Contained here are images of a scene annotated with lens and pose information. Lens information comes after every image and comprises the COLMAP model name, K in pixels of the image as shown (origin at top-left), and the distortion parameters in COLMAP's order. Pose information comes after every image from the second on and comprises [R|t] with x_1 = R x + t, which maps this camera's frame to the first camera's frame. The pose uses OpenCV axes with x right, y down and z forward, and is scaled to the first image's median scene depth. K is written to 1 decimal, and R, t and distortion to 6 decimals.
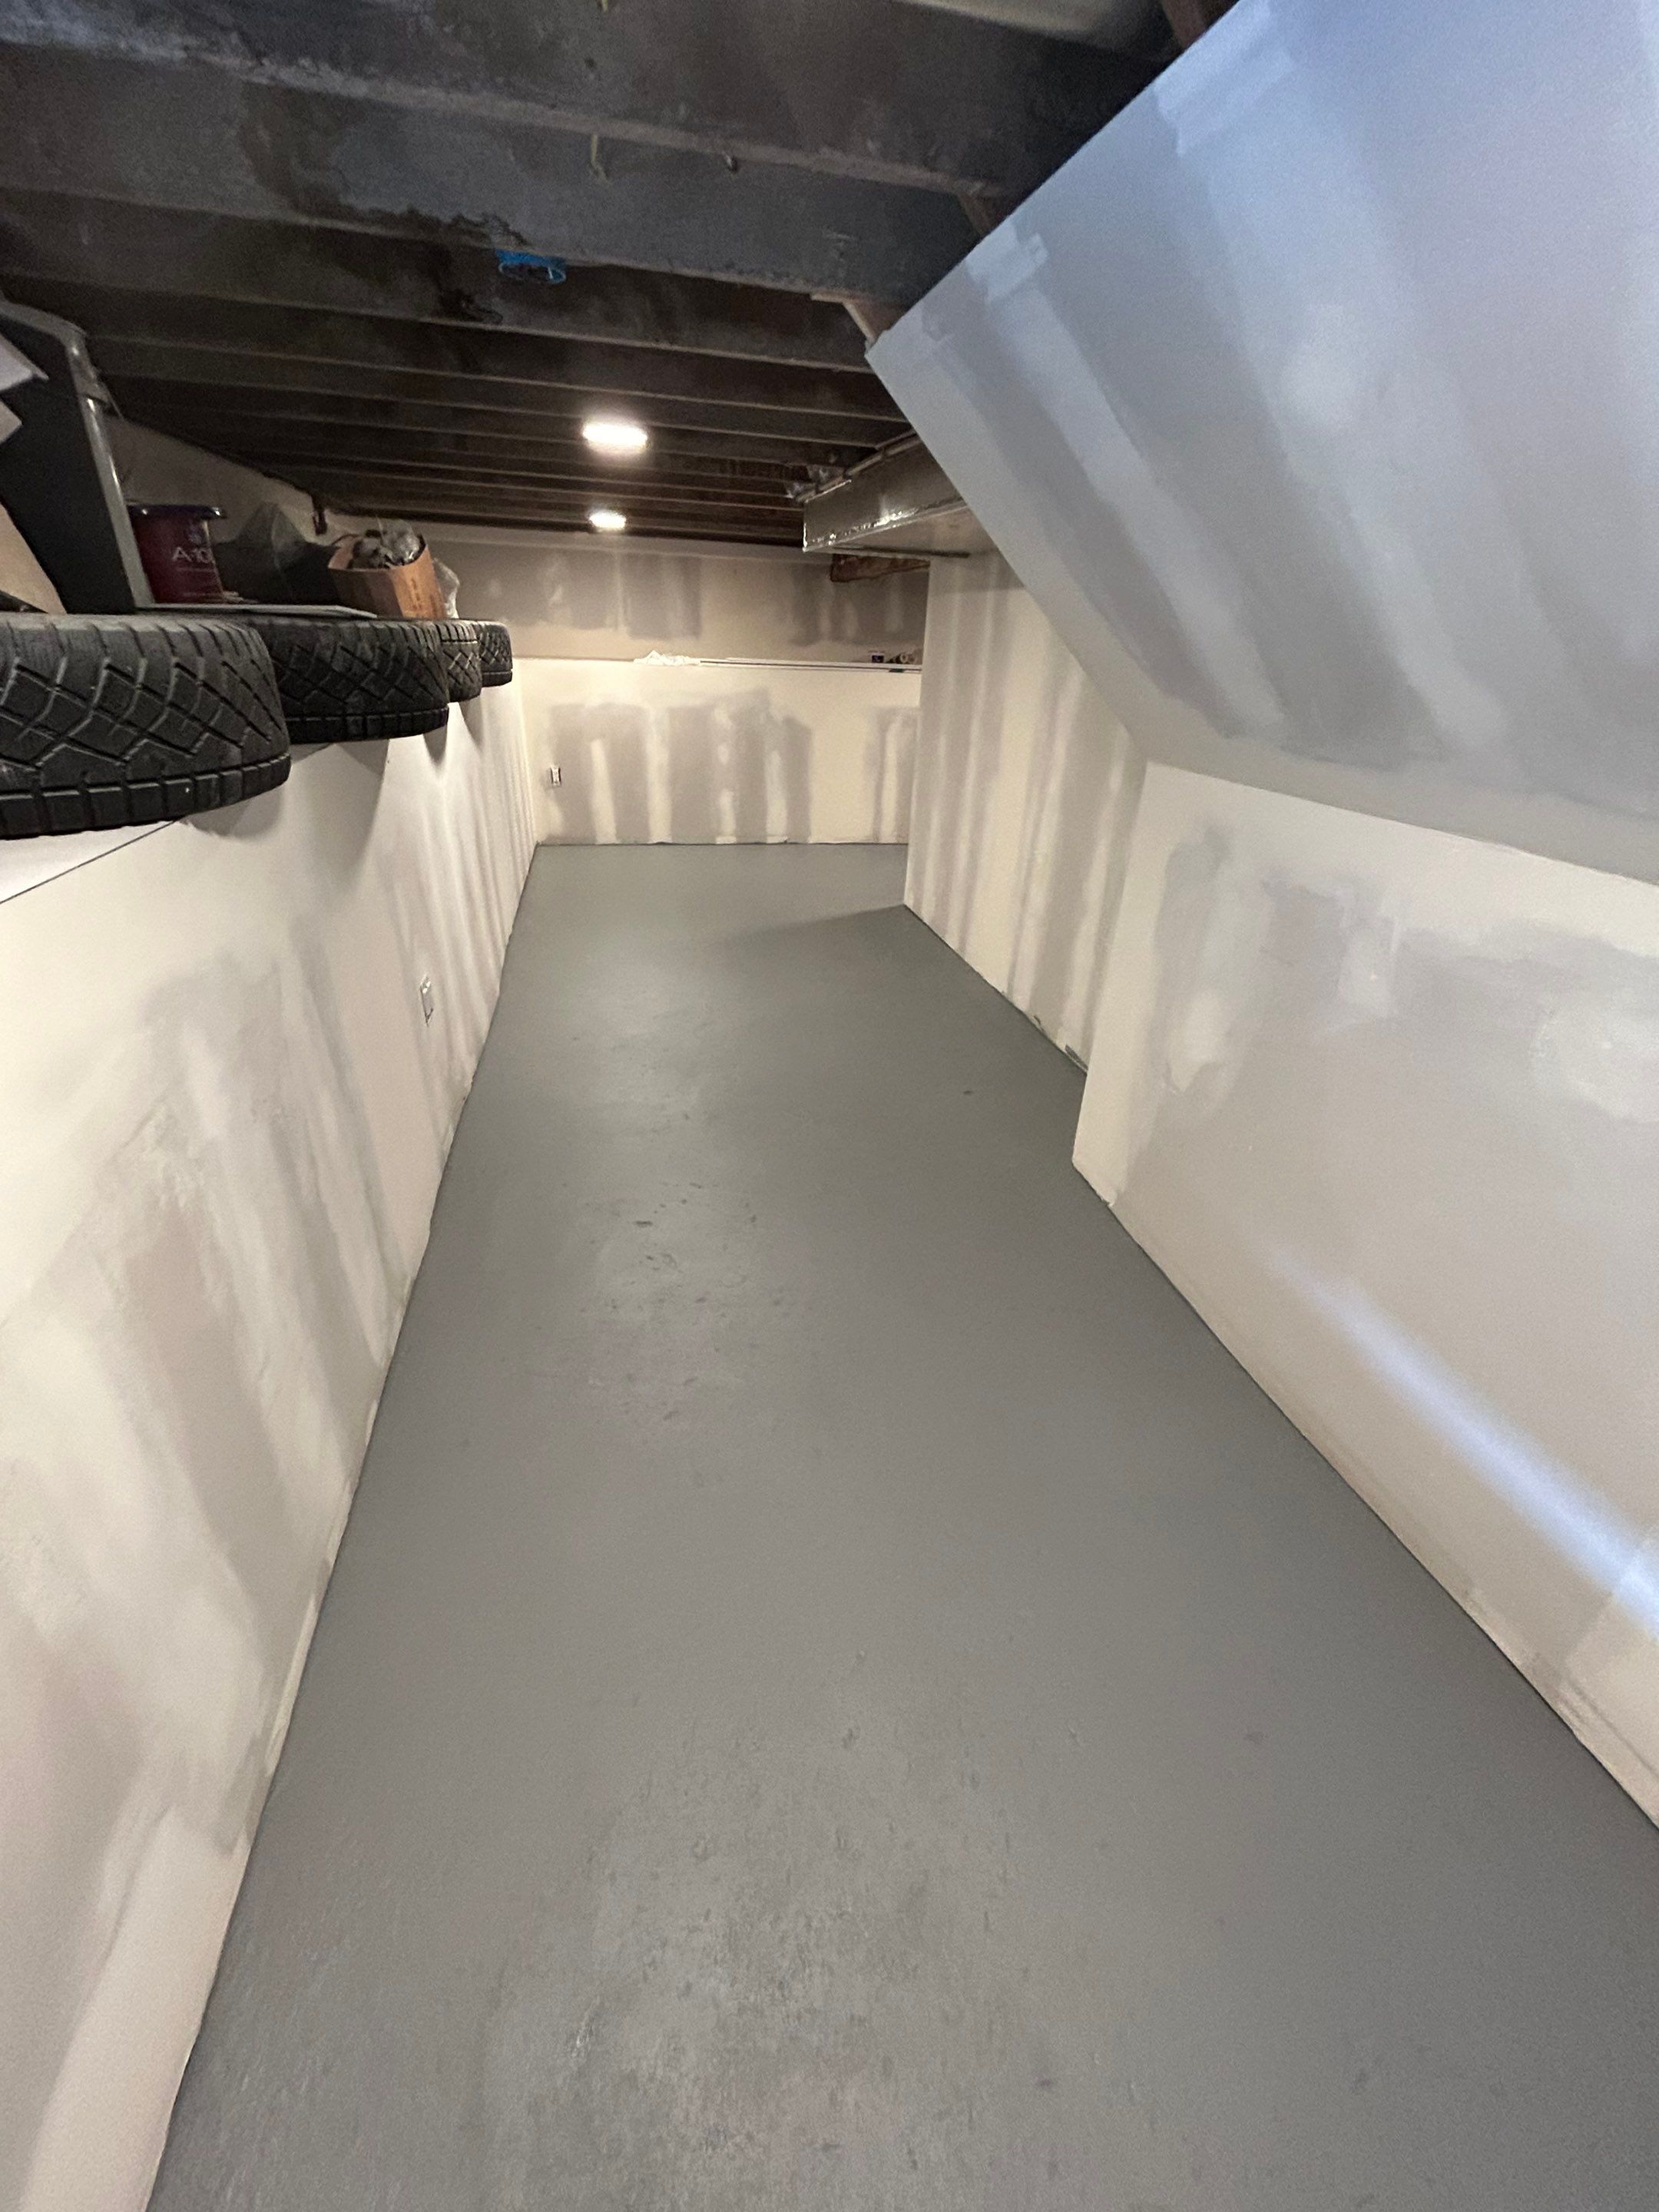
lens RADIAL K [[890.1, 0, 829.5], [0, 890.1, 1106.0], [0, 0, 1]] dist [0.001544, 0.000331]
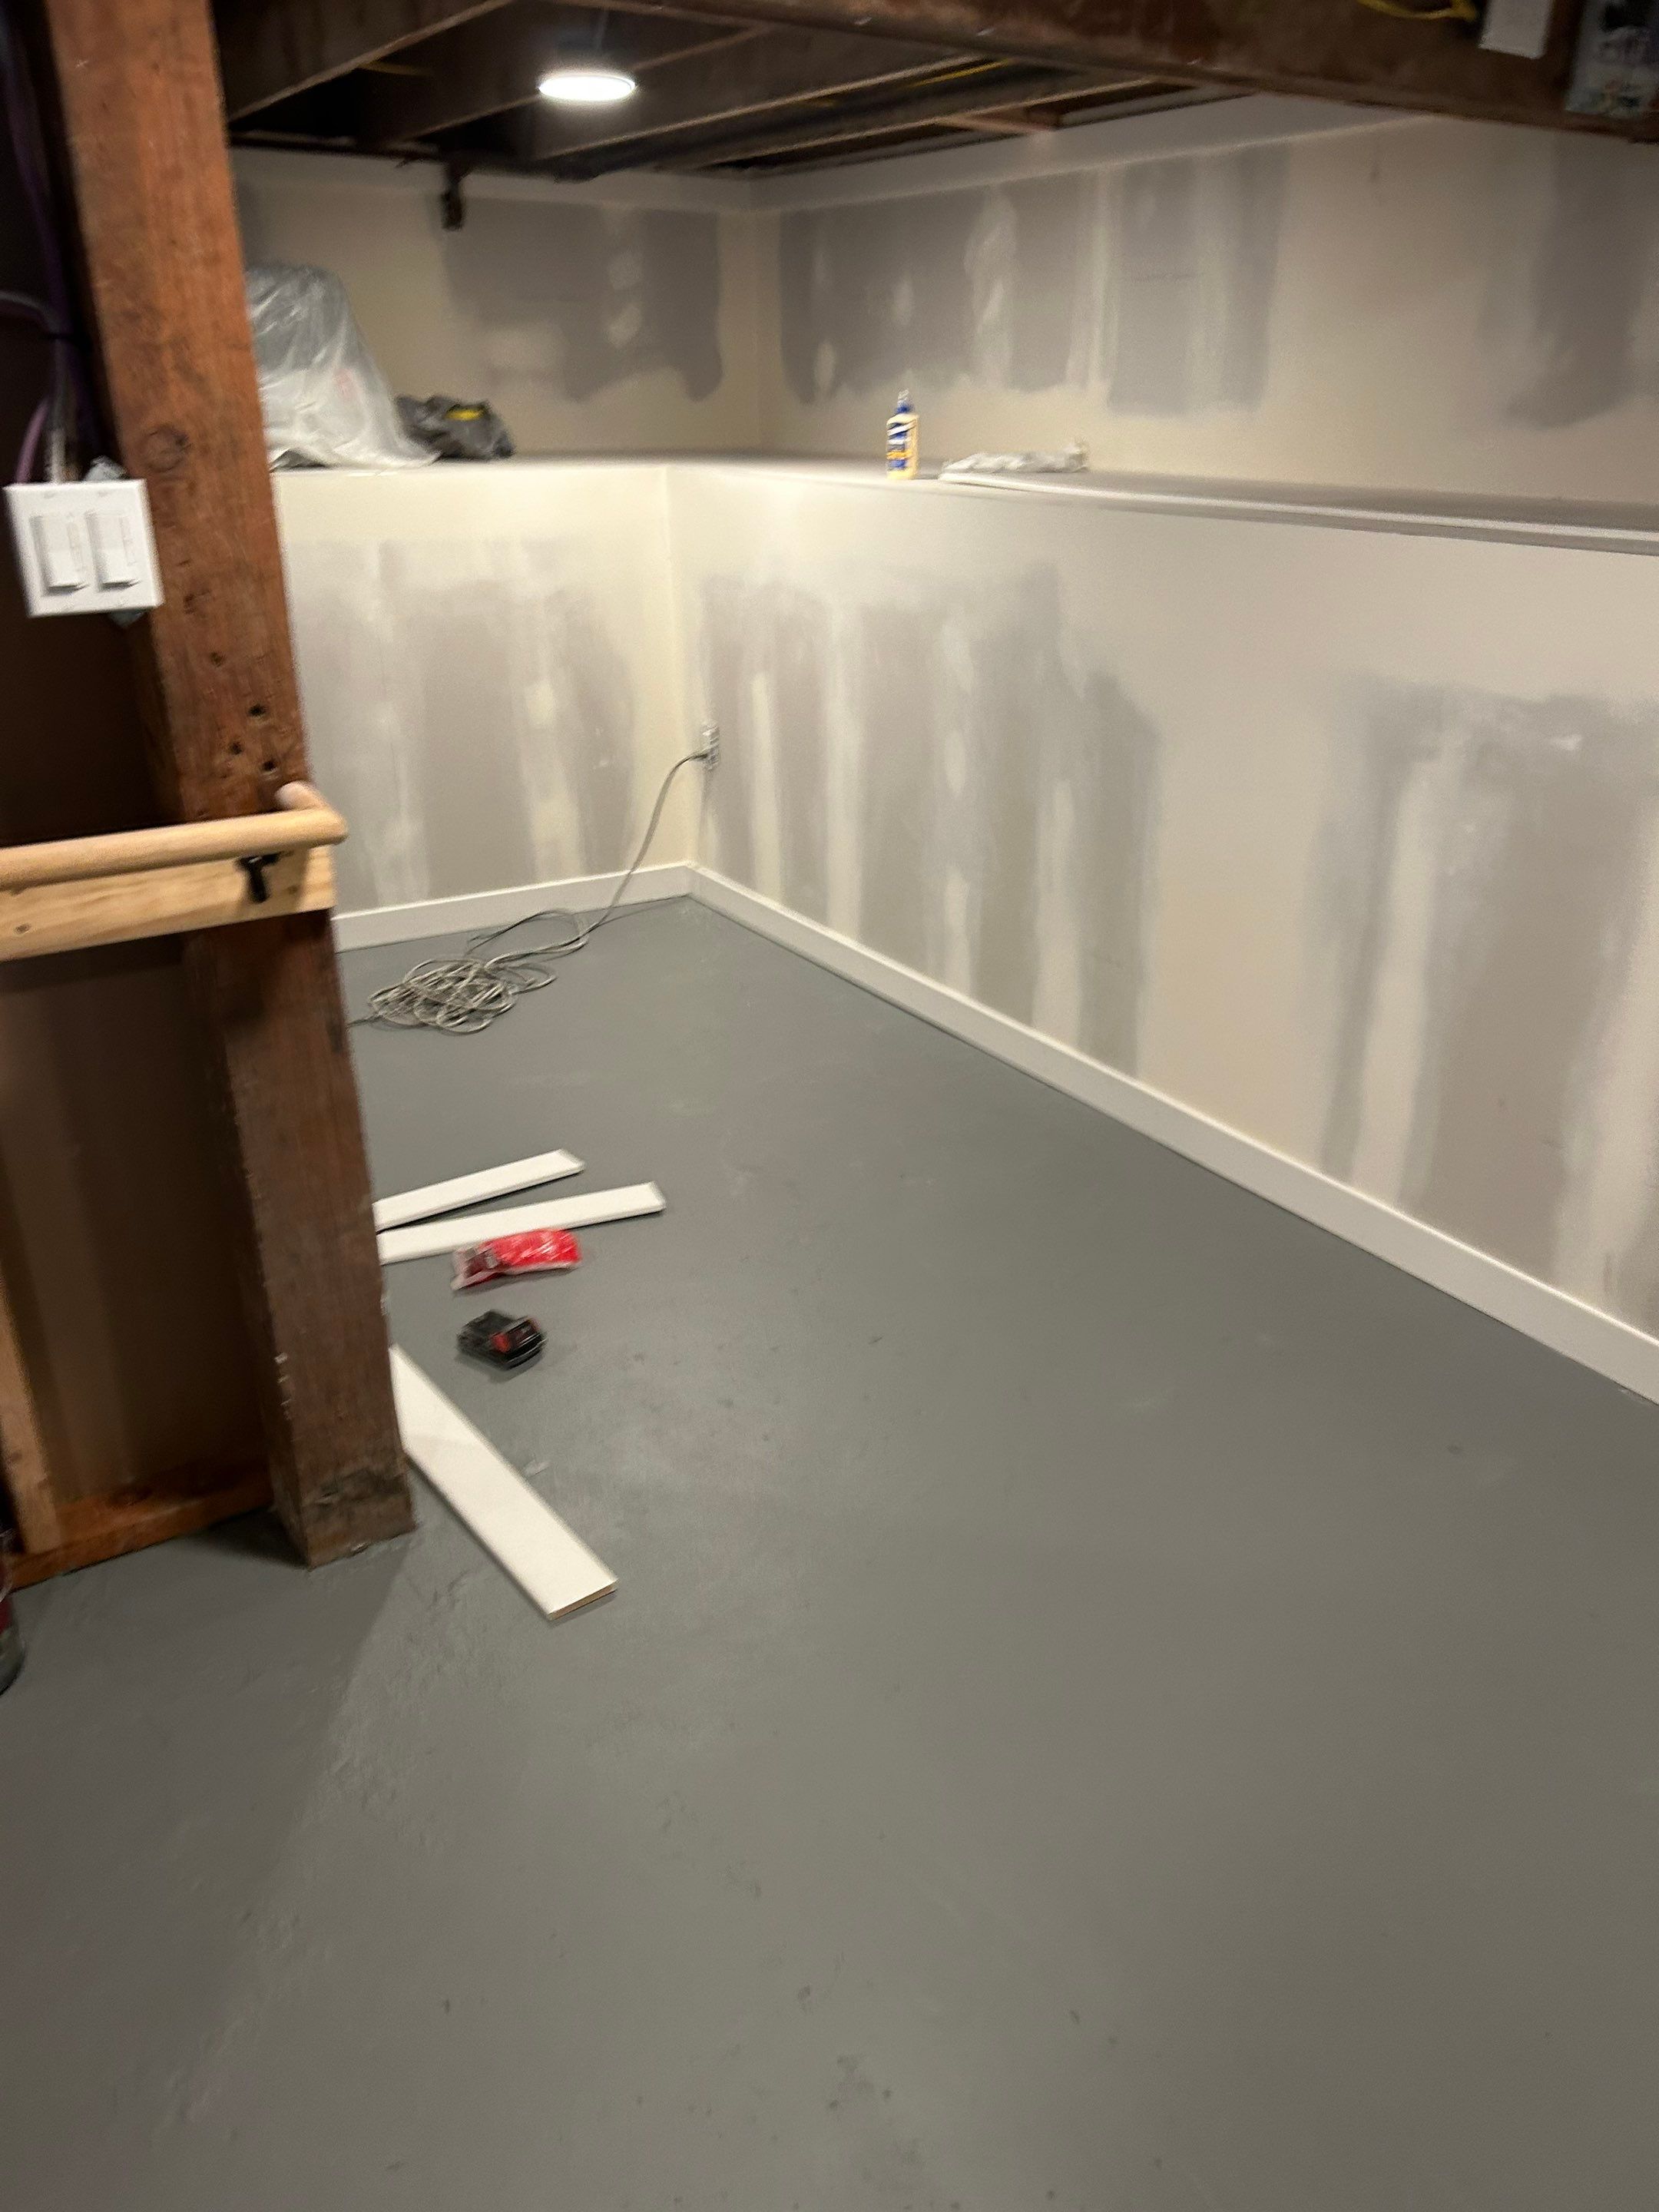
lens RADIAL K [[1668.7, 0, 829.5], [0, 1668.7, 1106.0], [0, 0, 1]] dist [0.011934, -0.005216]
pose [[0.341205, 0.338870, -0.876782, 0.406199], [-0.429434, 0.885924, 0.175287, -0.366627], [0.836161, 0.316711, 0.447804, 0.730258]]
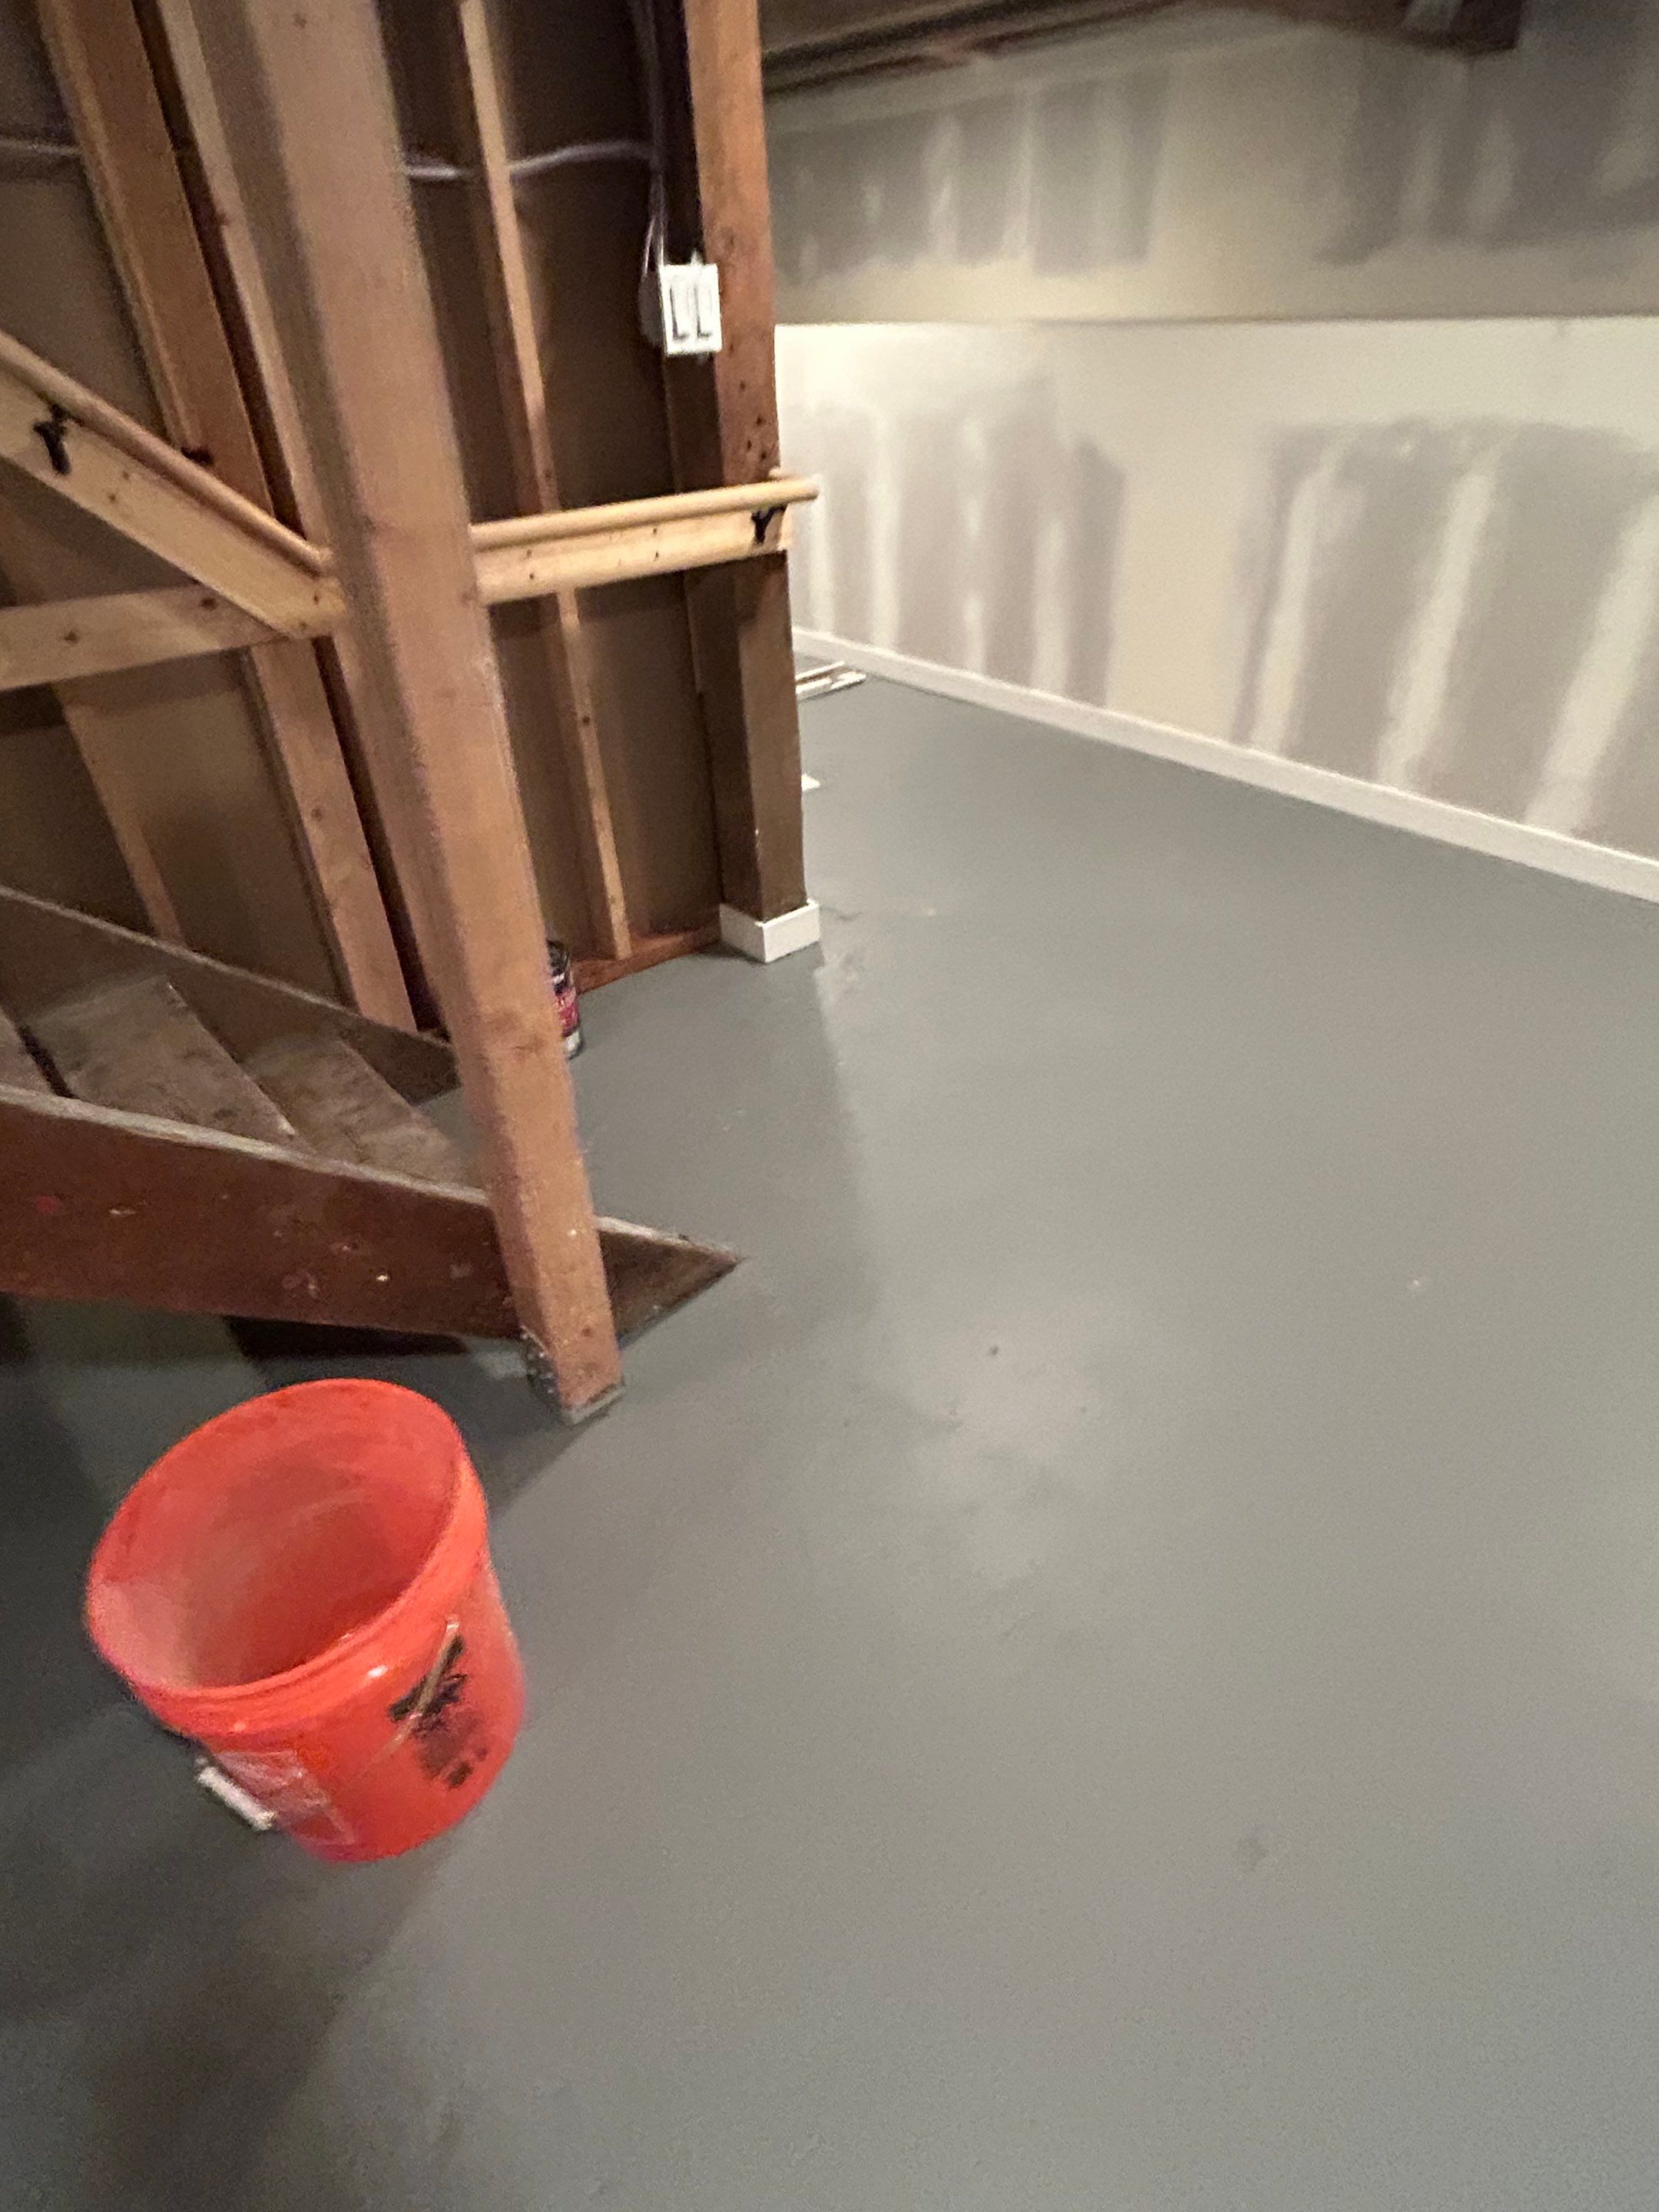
lens RADIAL K [[1137.5, 0, 829.5], [0, 1137.5, 1106.0], [0, 0, 1]] dist [-0.001749, 0.000924]
pose [[0.465451, 0.468258, -0.751059, 0.455492], [-0.377324, 0.872588, 0.310189, -0.273206], [0.800614, 0.139015, 0.582832, 0.608254]]
